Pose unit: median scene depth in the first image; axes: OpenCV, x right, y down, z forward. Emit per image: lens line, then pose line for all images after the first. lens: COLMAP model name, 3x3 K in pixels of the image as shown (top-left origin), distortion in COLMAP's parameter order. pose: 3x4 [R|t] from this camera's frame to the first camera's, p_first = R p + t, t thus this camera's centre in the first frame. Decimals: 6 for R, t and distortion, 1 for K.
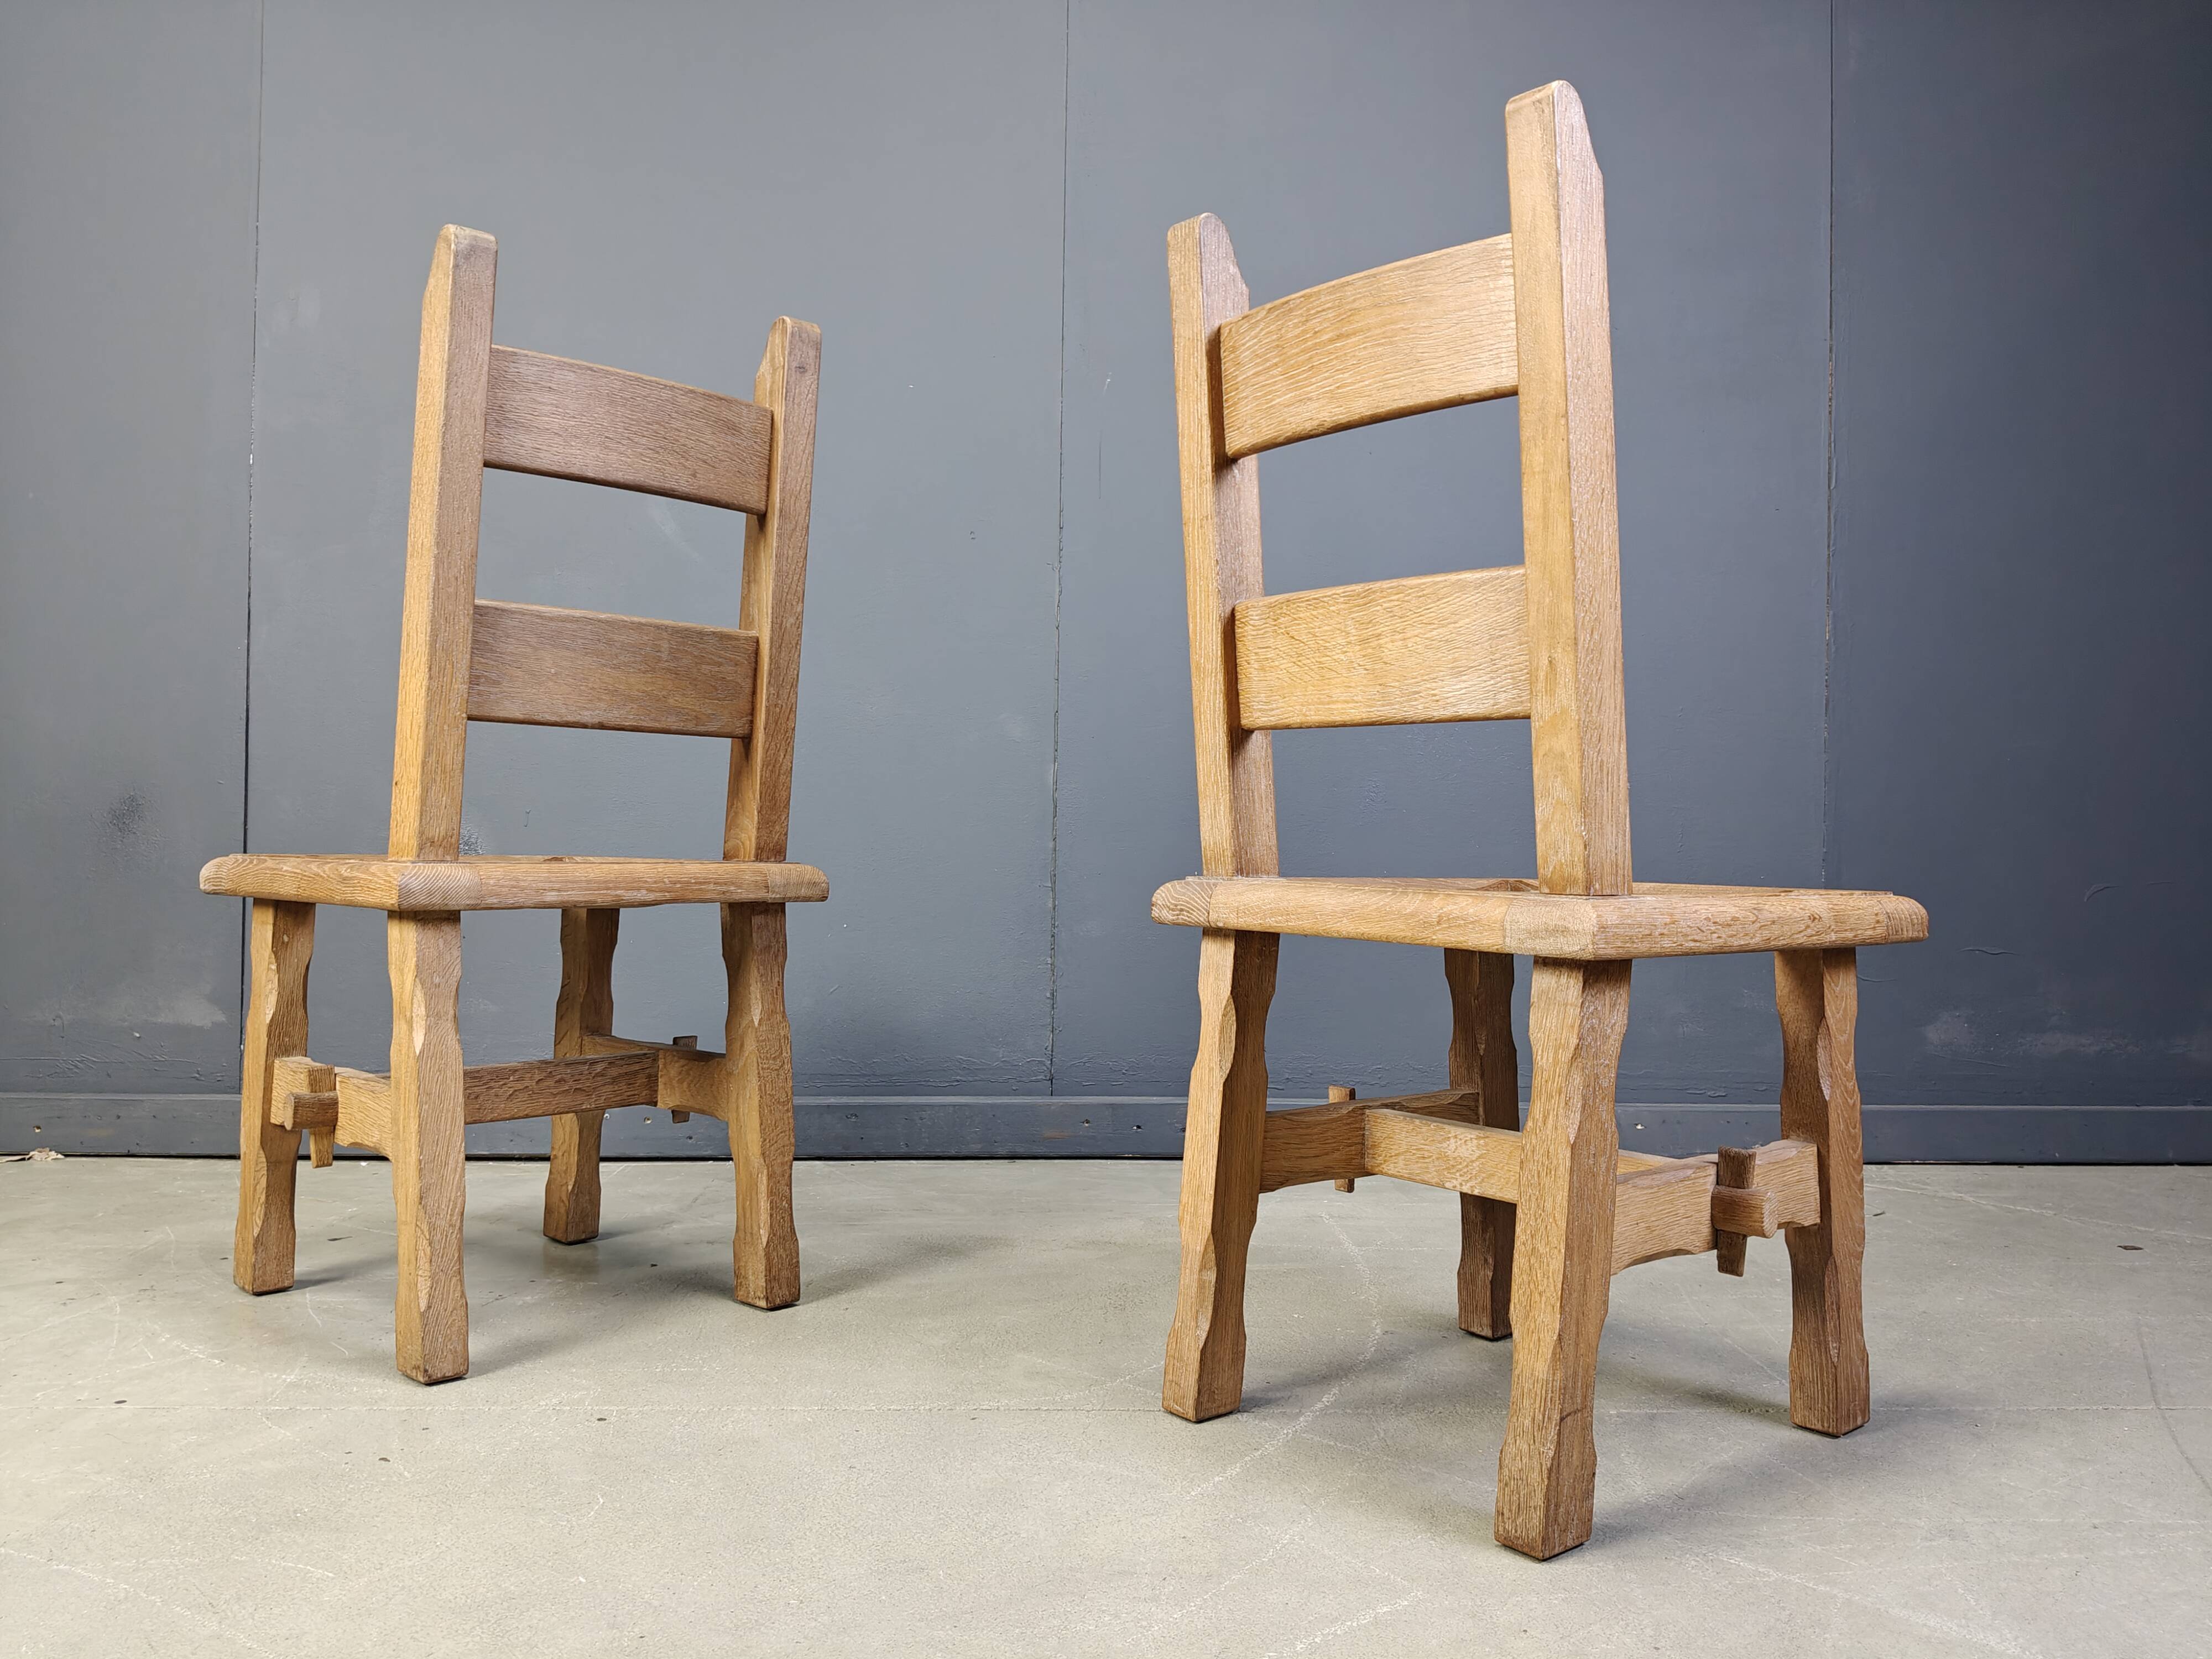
lens RADIAL K [[1729.8, 0, 1102.9], [0, 1729.8, 829.7], [0, 0, 1]] dist [0.030173, -0.083887]
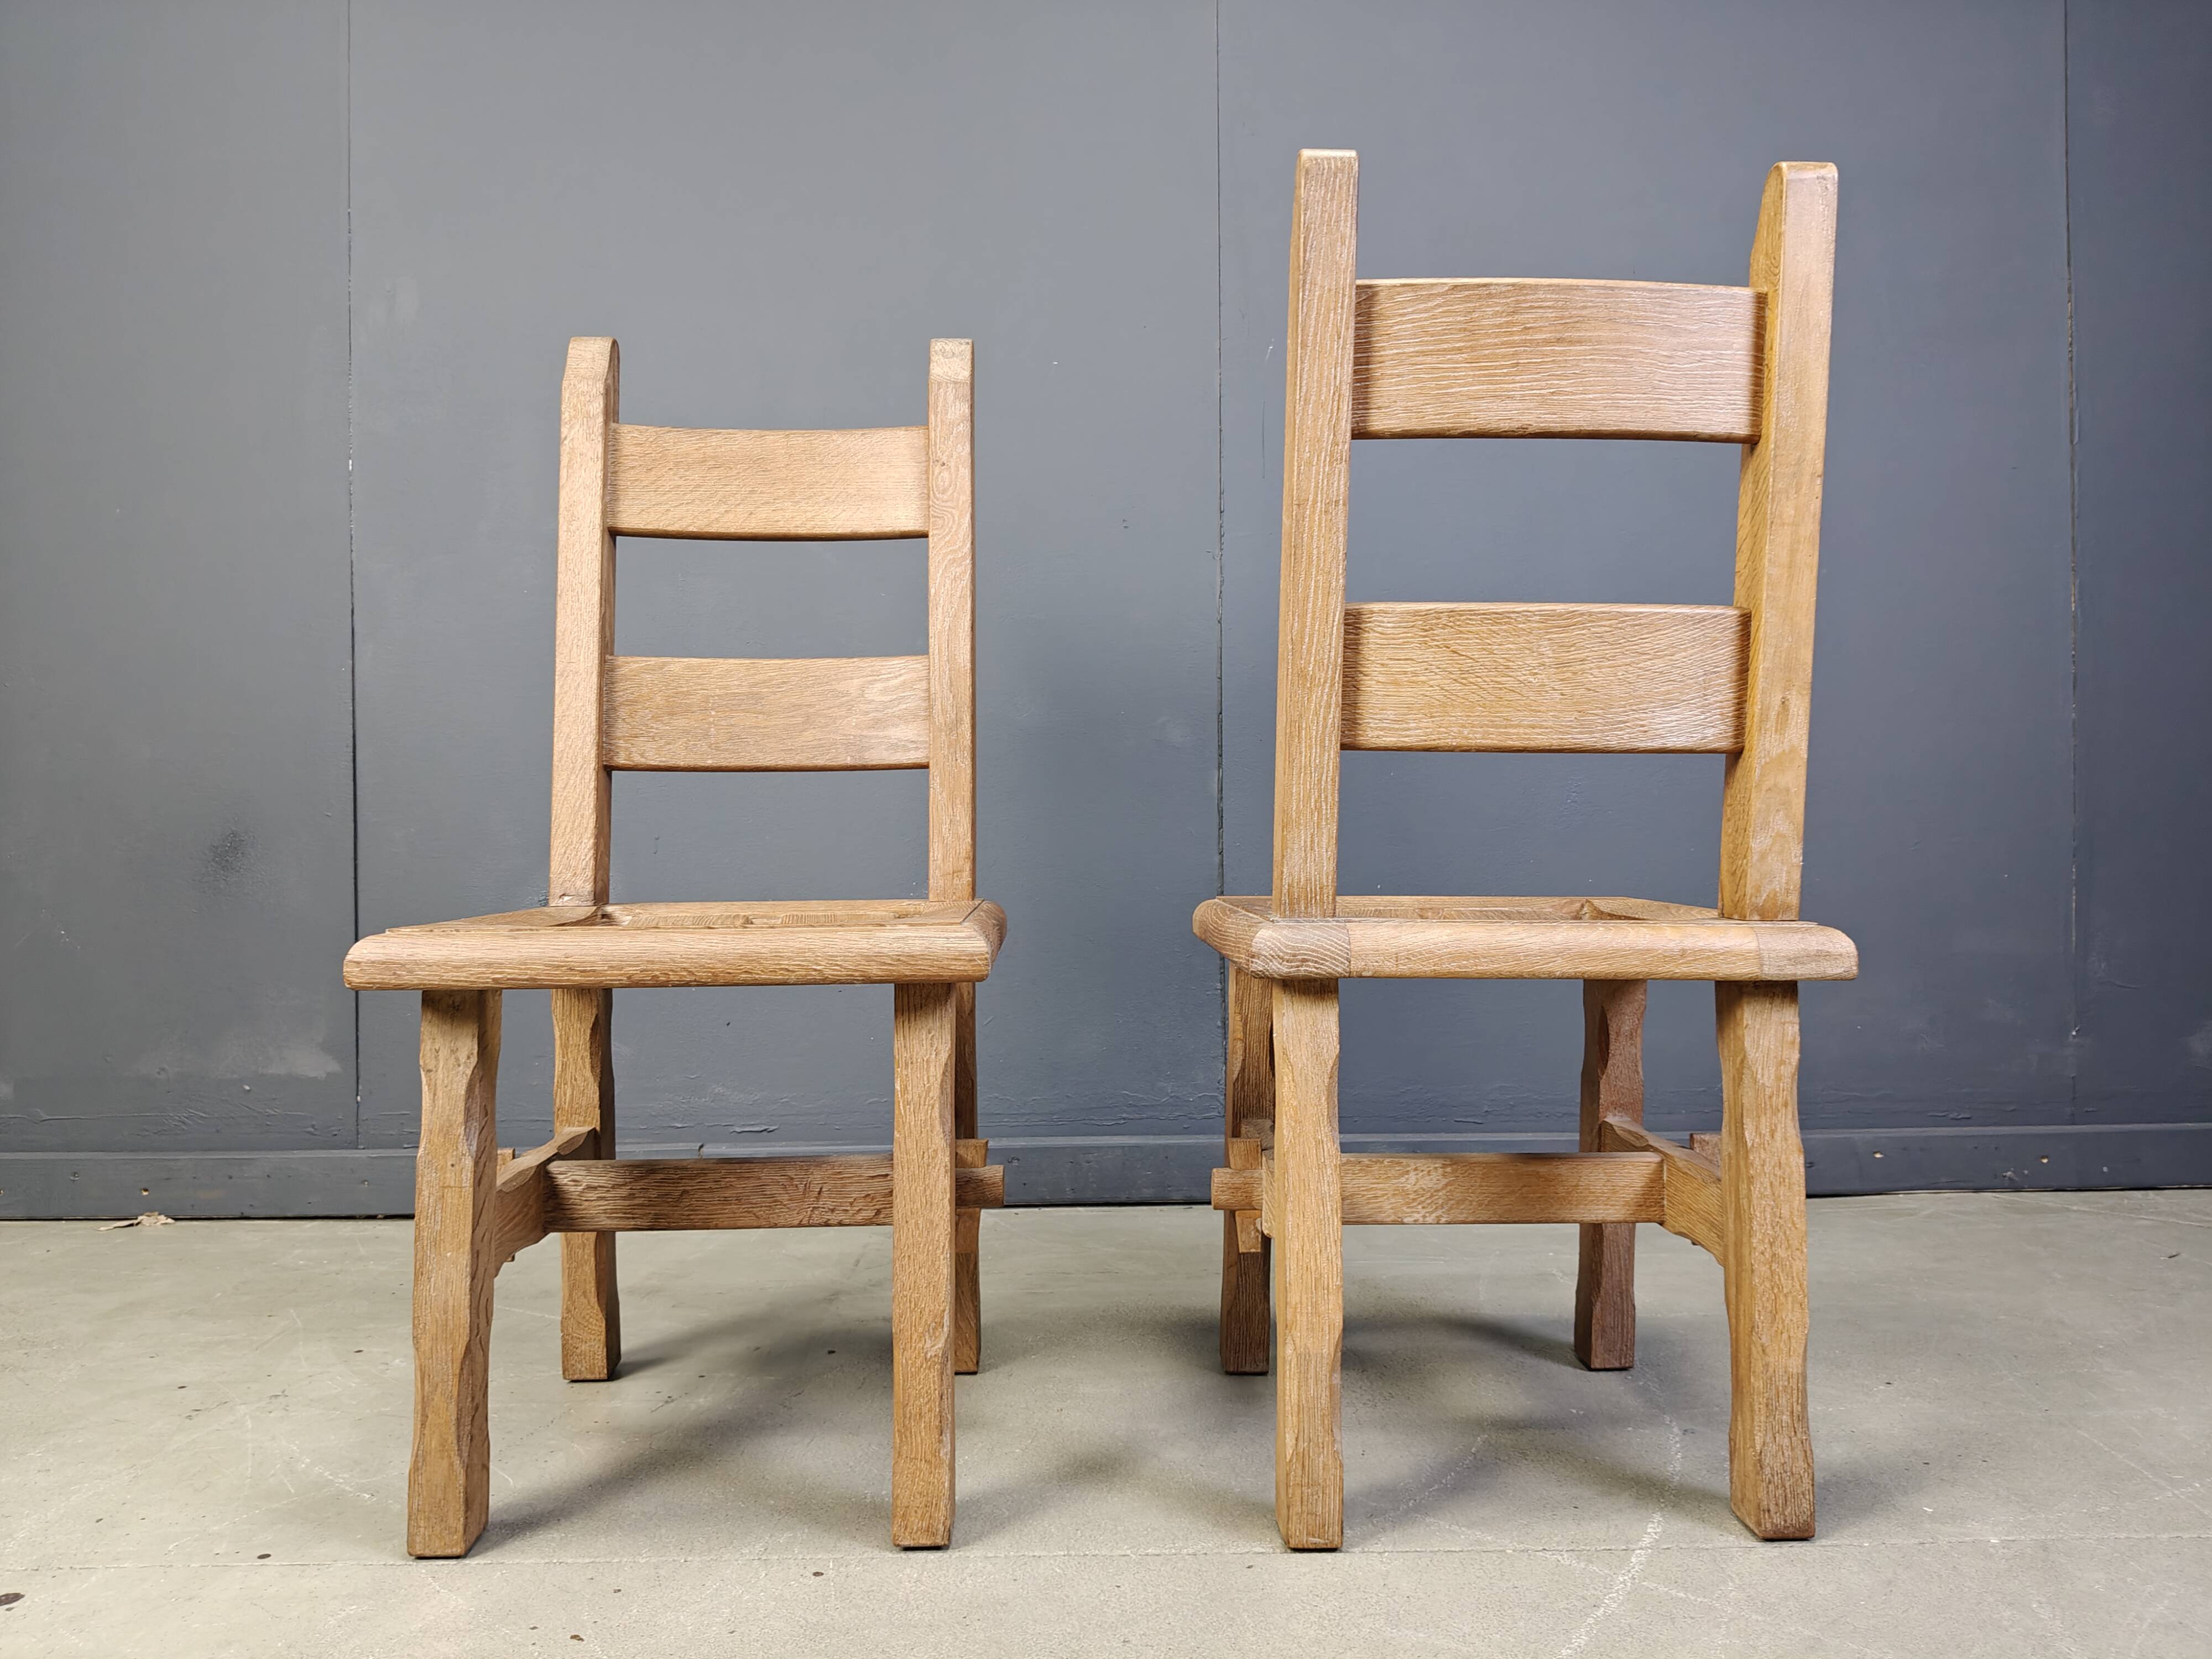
lens RADIAL K [[1729.8, 0, 1095.3], [0, 1729.8, 828.1], [0, 0, 1]] dist [0.030173, -0.083887]
pose [[0.998950, -0.024413, -0.038777, -0.061310], [0.024780, 0.999652, 0.009005, -0.018225], [0.038544, -0.009956, 0.999207, 0.085090]]
